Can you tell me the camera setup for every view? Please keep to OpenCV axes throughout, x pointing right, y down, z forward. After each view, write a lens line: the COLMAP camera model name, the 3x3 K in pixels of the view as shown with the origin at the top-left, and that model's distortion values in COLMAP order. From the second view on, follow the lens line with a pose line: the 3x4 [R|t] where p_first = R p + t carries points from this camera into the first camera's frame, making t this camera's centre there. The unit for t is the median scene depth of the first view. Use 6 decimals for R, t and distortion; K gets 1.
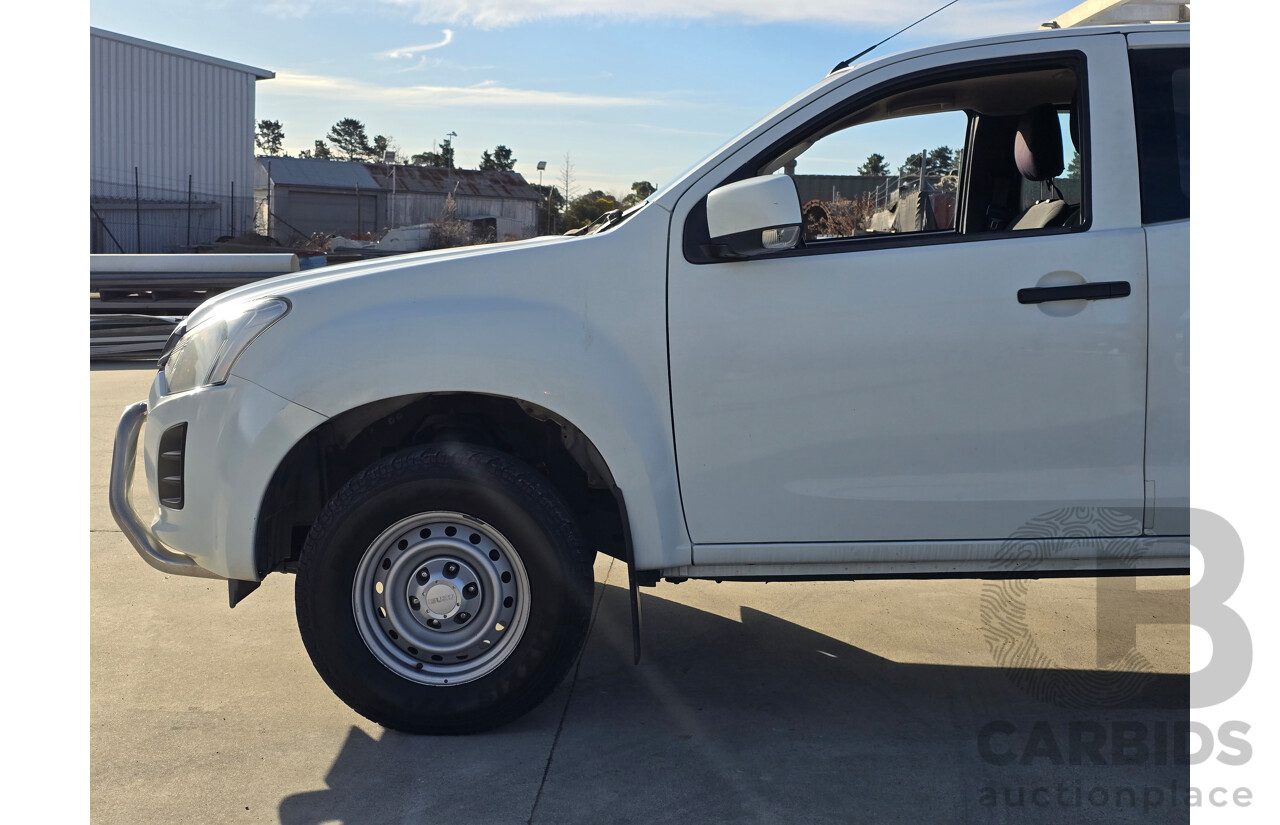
lens RADIAL K [[1590.8, 0, 635.9], [0, 1590.8, 391.7], [0, 0, 1]] dist [0.254426, -0.846211]
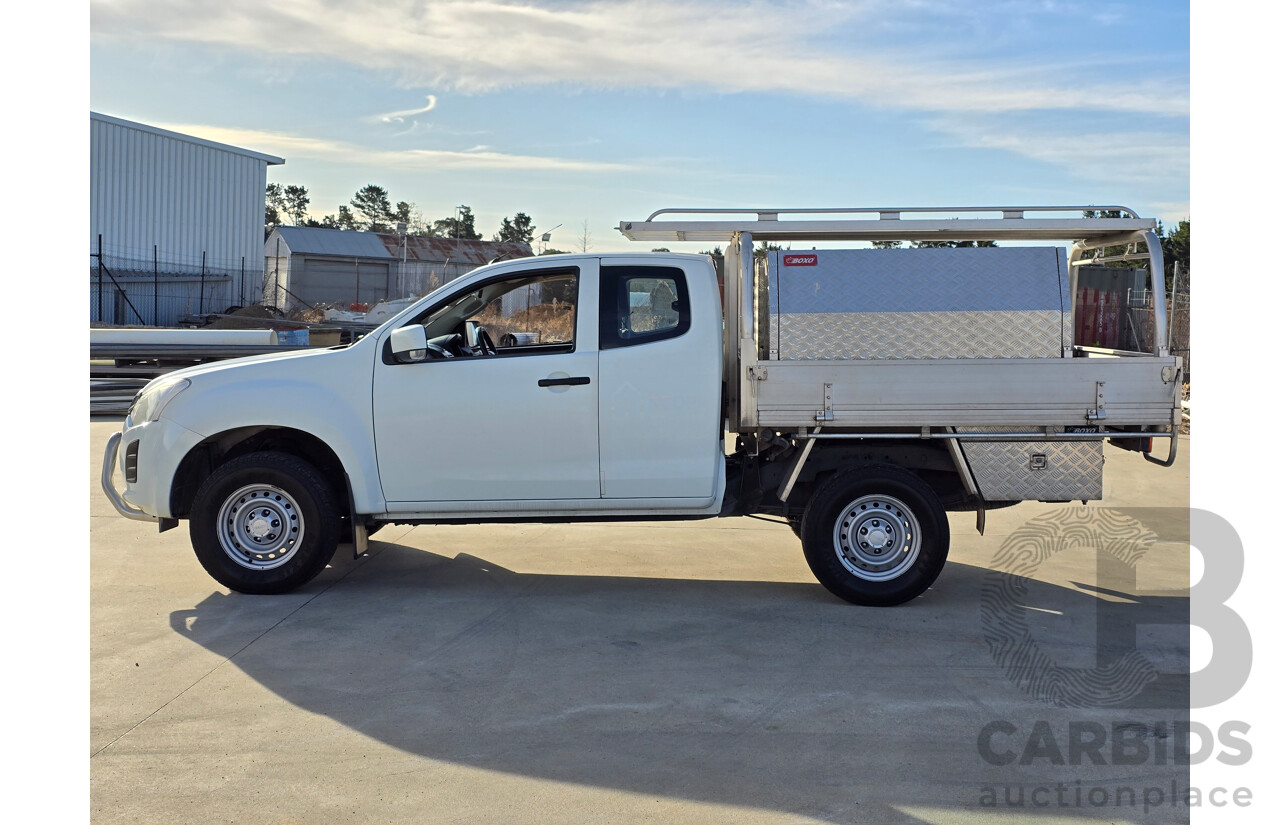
lens RADIAL K [[1590.8, 0, 635.9], [0, 1590.8, 391.7], [0, 0, 1]] dist [0.254426, -0.846211]
pose [[0.999830, 0.012712, -0.013336, 0.034795], [-0.013240, 0.999101, -0.040266, 0.003027], [0.012812, 0.040435, 0.999100, -0.095827]]
